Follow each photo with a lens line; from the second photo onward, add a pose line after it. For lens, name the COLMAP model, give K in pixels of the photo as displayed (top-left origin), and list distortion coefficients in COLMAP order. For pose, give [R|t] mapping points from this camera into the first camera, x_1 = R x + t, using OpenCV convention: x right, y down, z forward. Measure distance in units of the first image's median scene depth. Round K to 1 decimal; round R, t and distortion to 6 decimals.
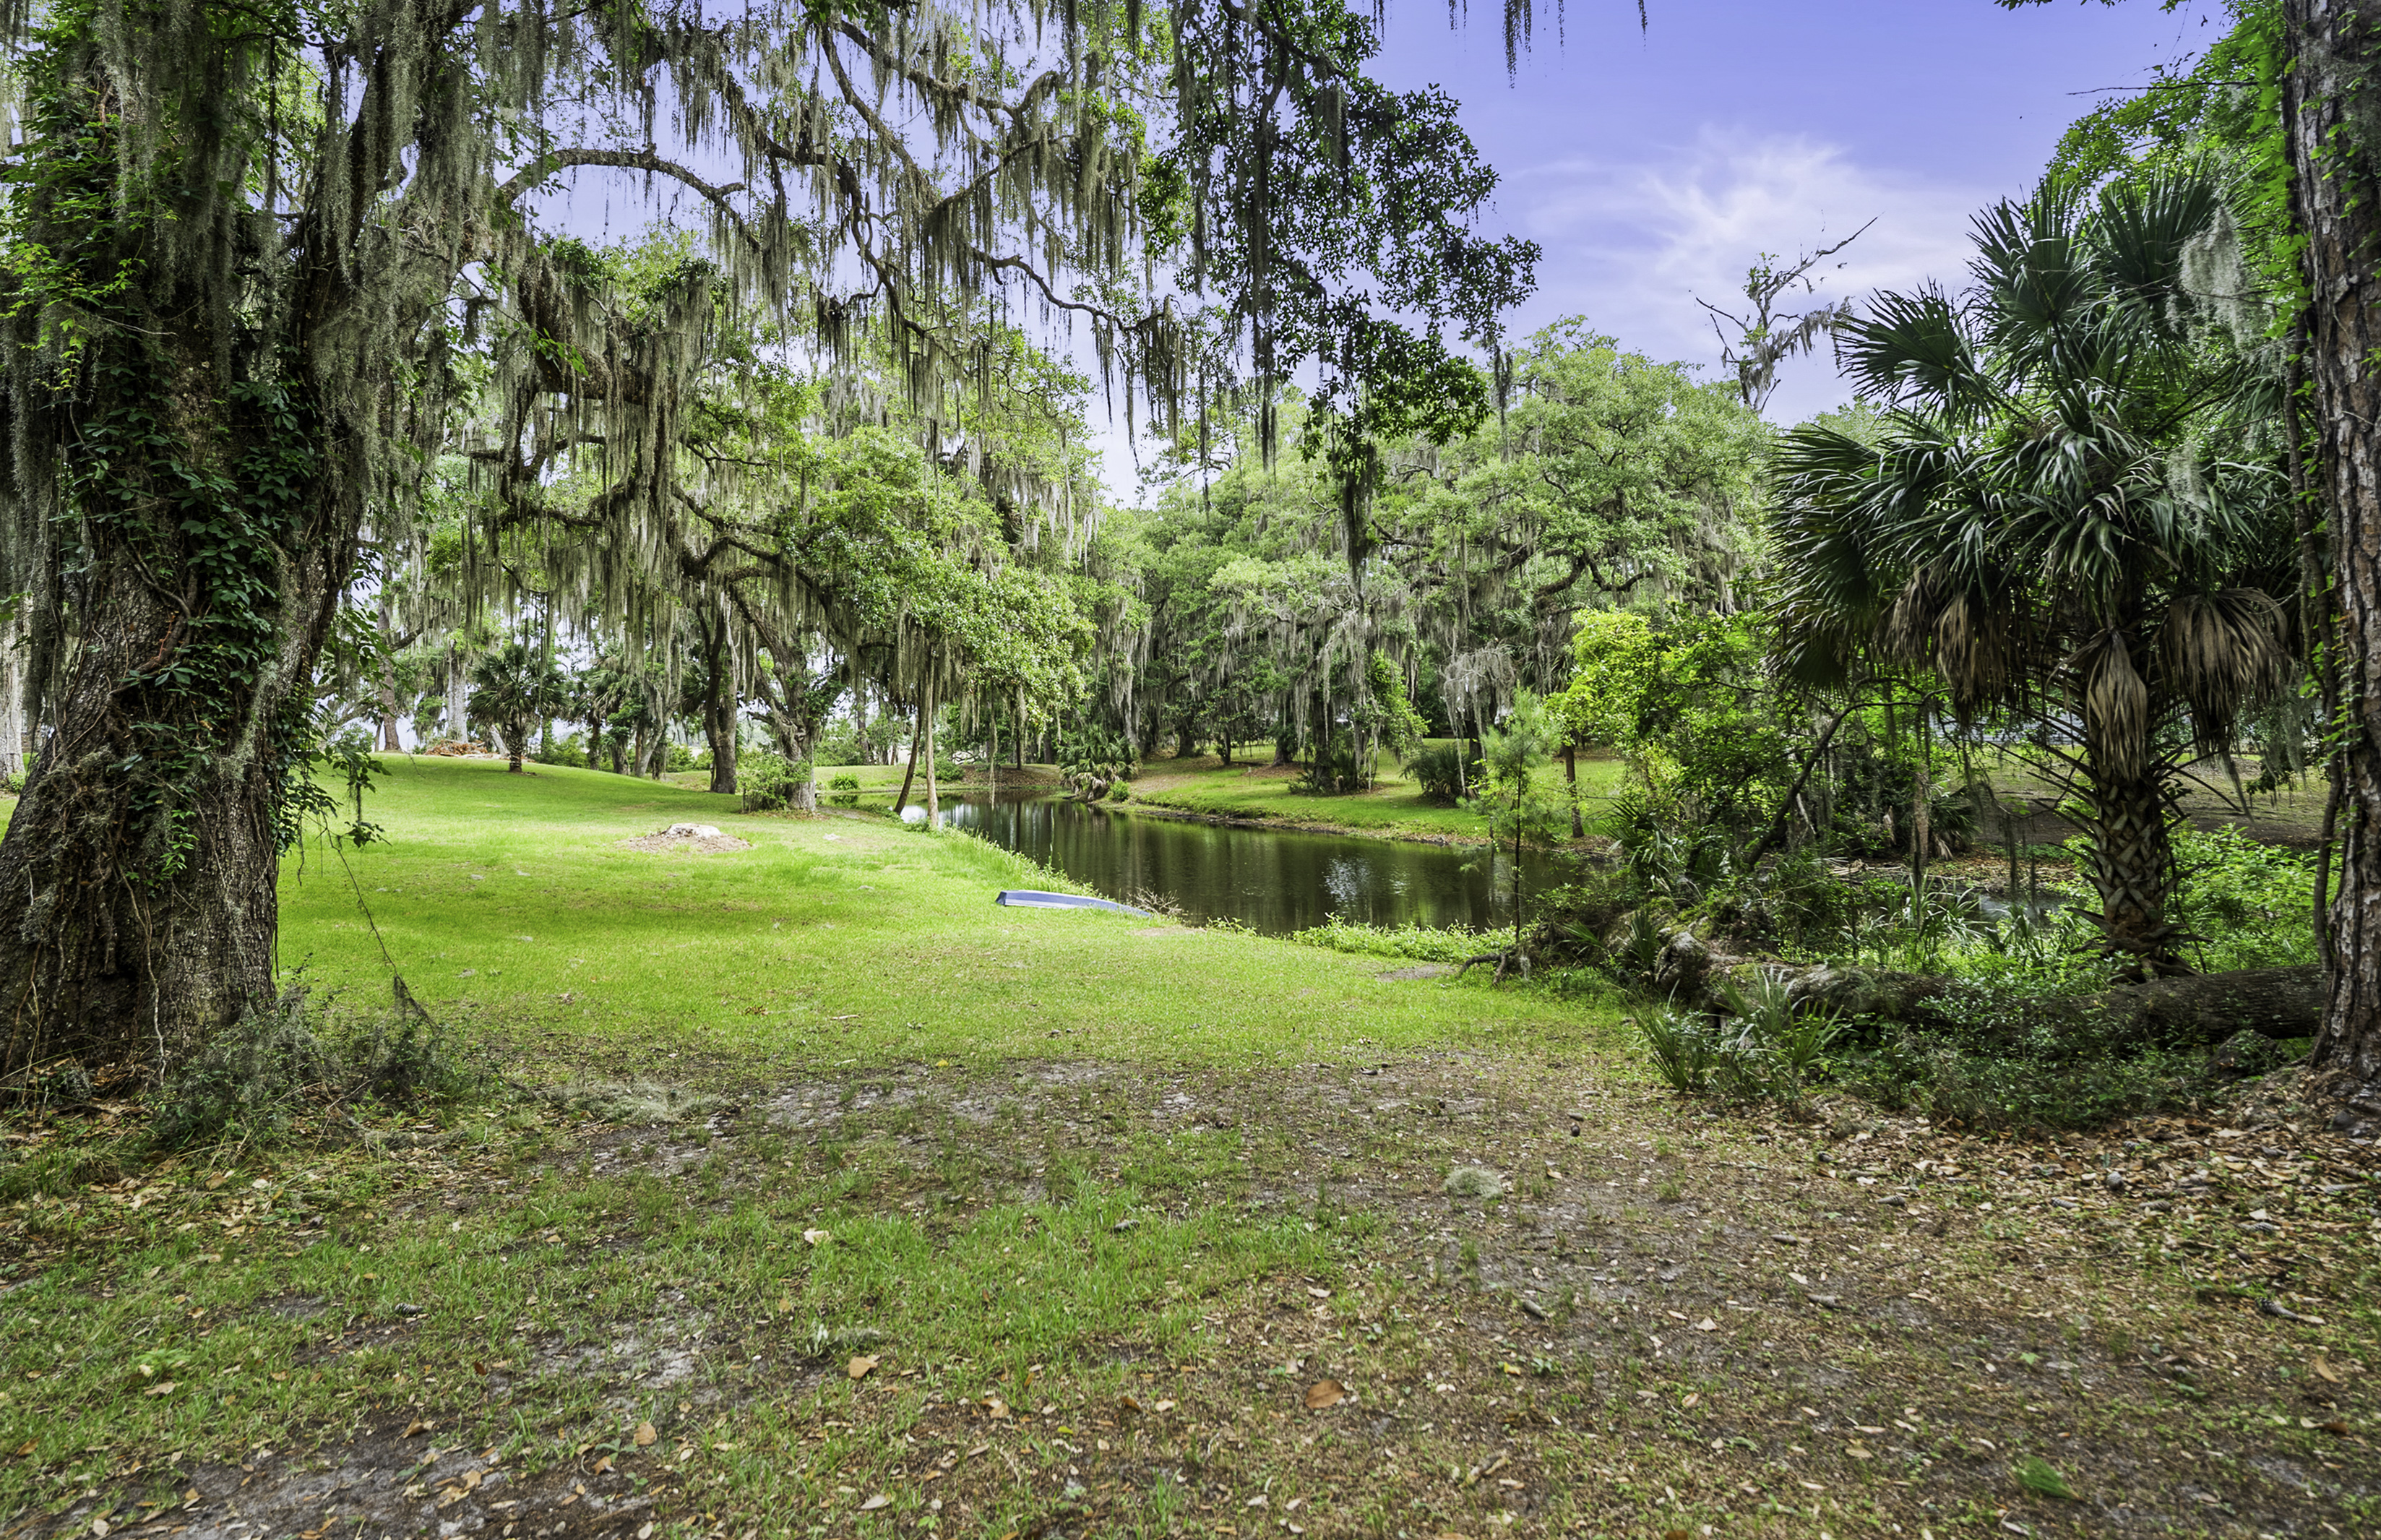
lens RADIAL K [[1202.6, 0, 1190.5], [0, 1202.6, 770.0], [0, 0, 1]] dist [0.000101, -0.000009]
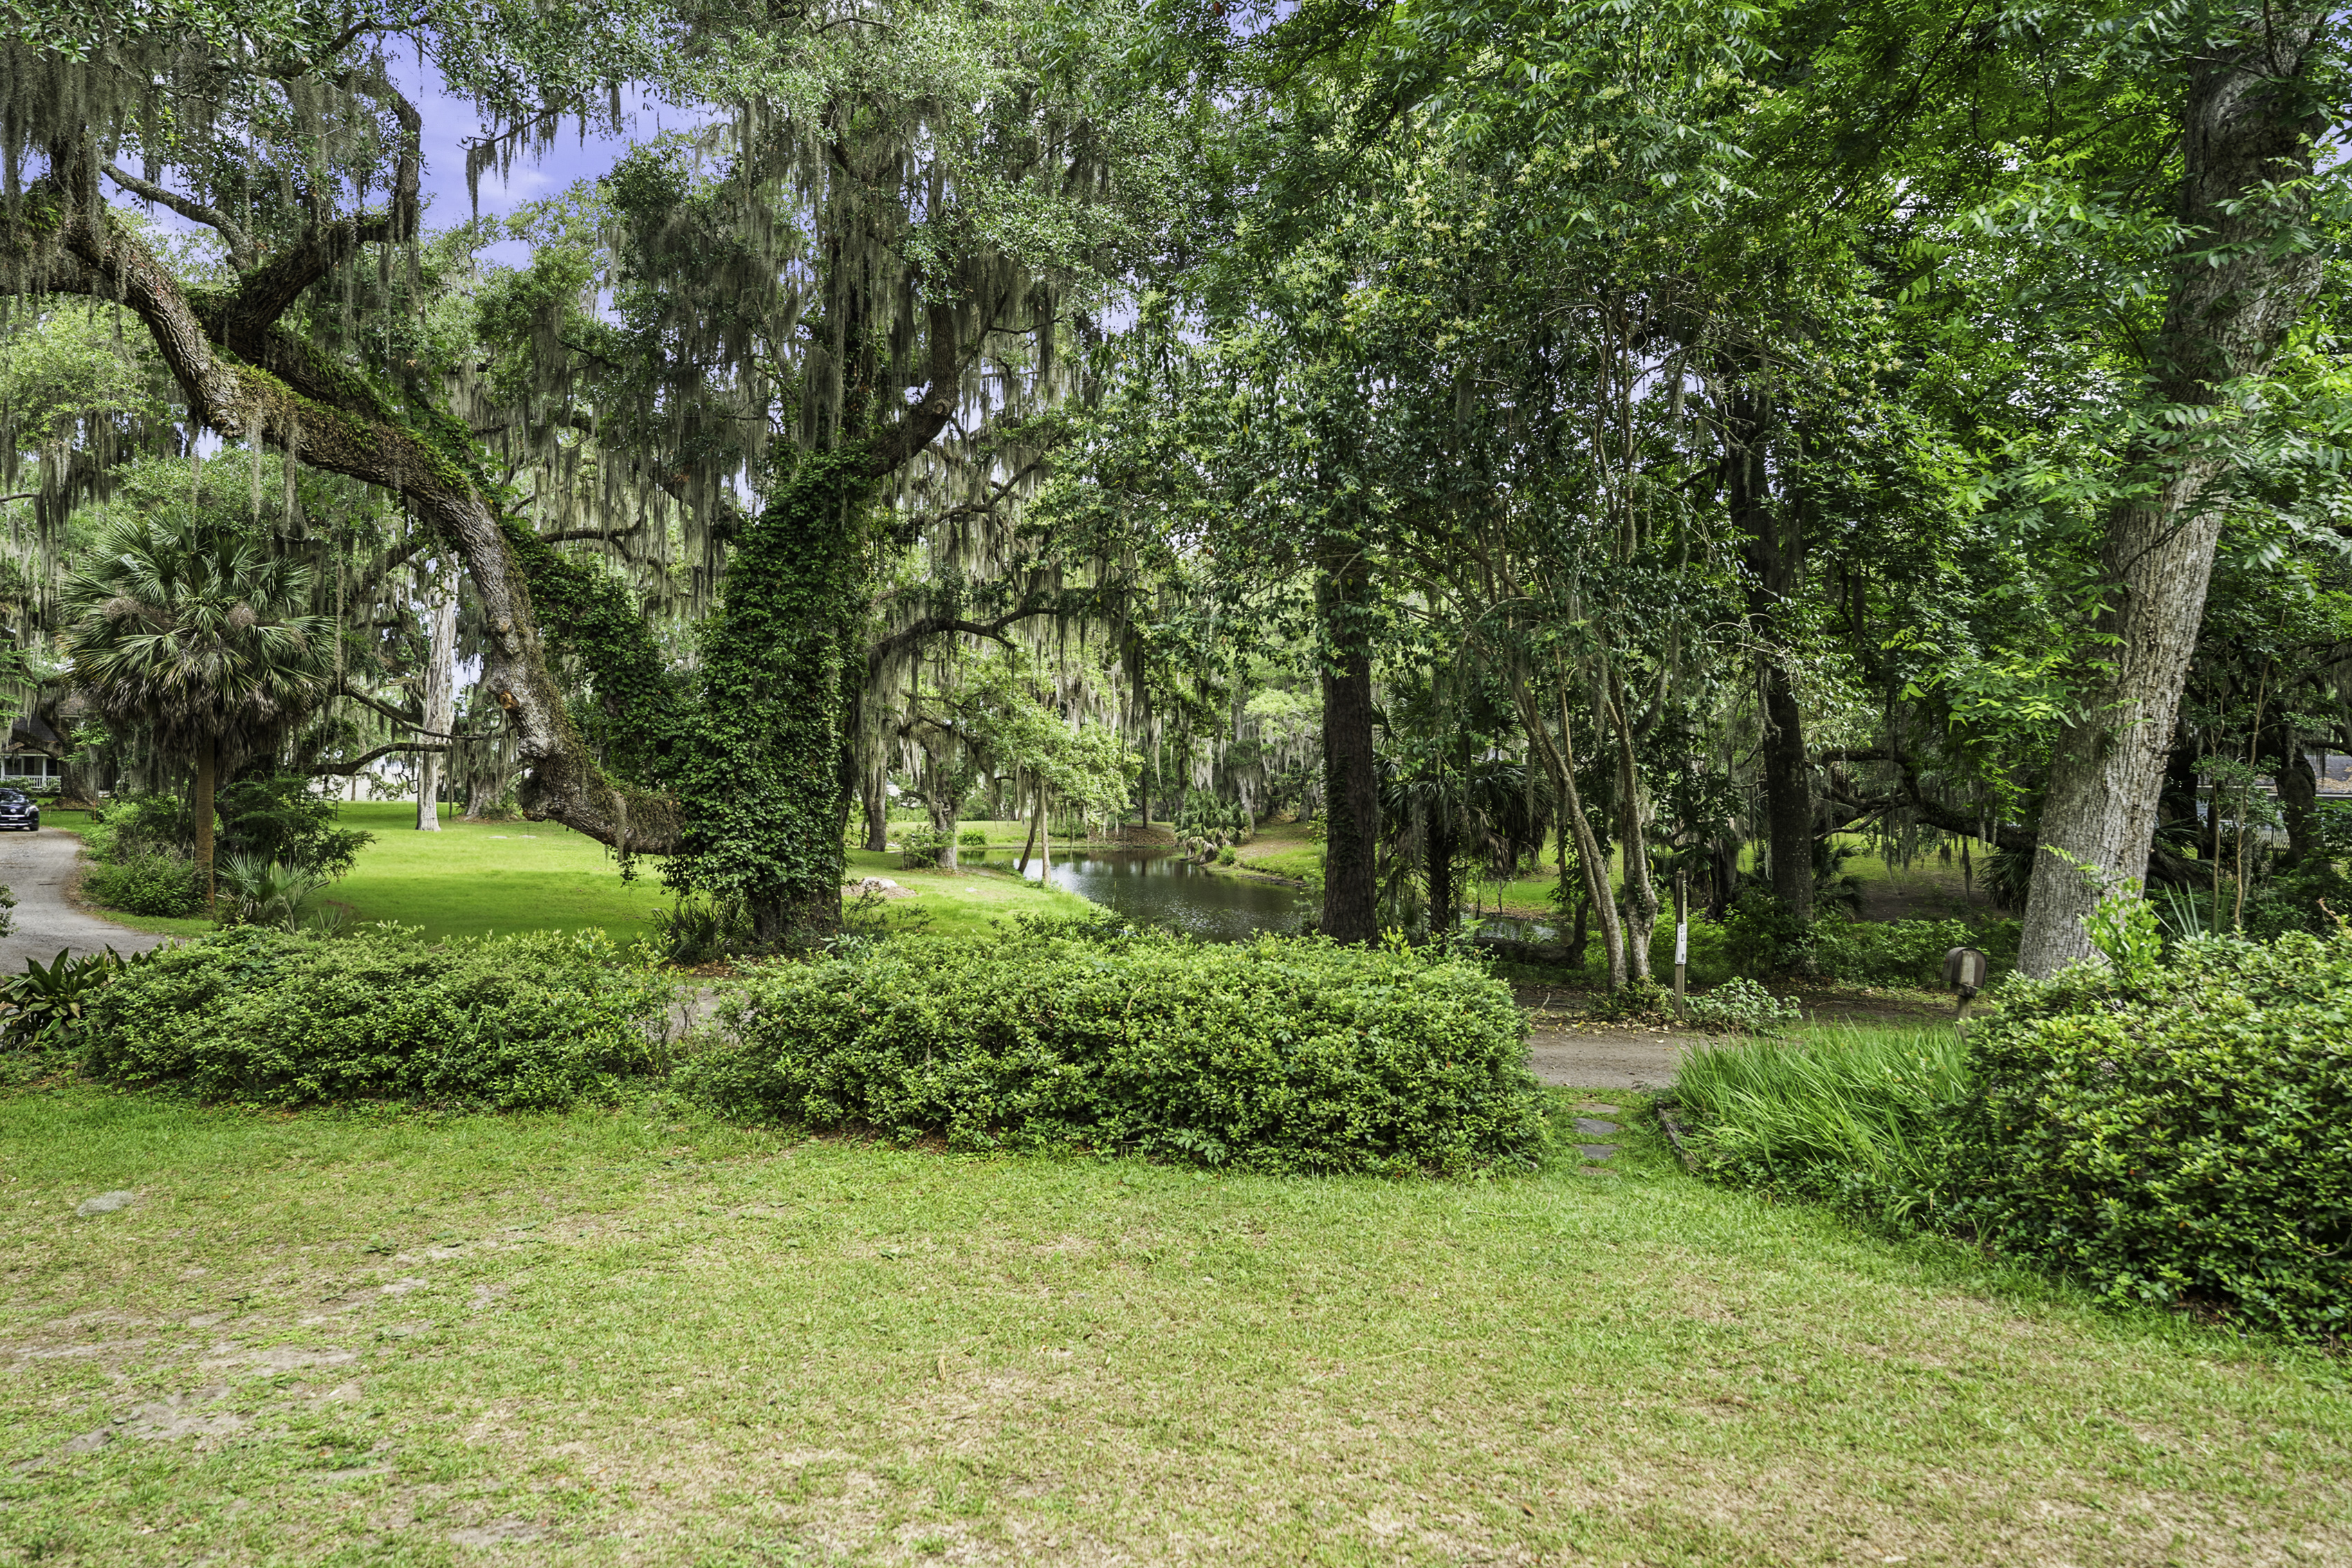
lens RADIAL K [[1533.9, 0, 1176.0], [0, 1533.9, 784.0], [0, 0, 1]] dist [0.026075, -0.002375]
pose [[0.989419, 0.020400, -0.143647, 0.088494], [-0.023518, 0.999523, -0.020041, -0.017163], [0.143169, 0.023208, 0.989426, -0.338536]]
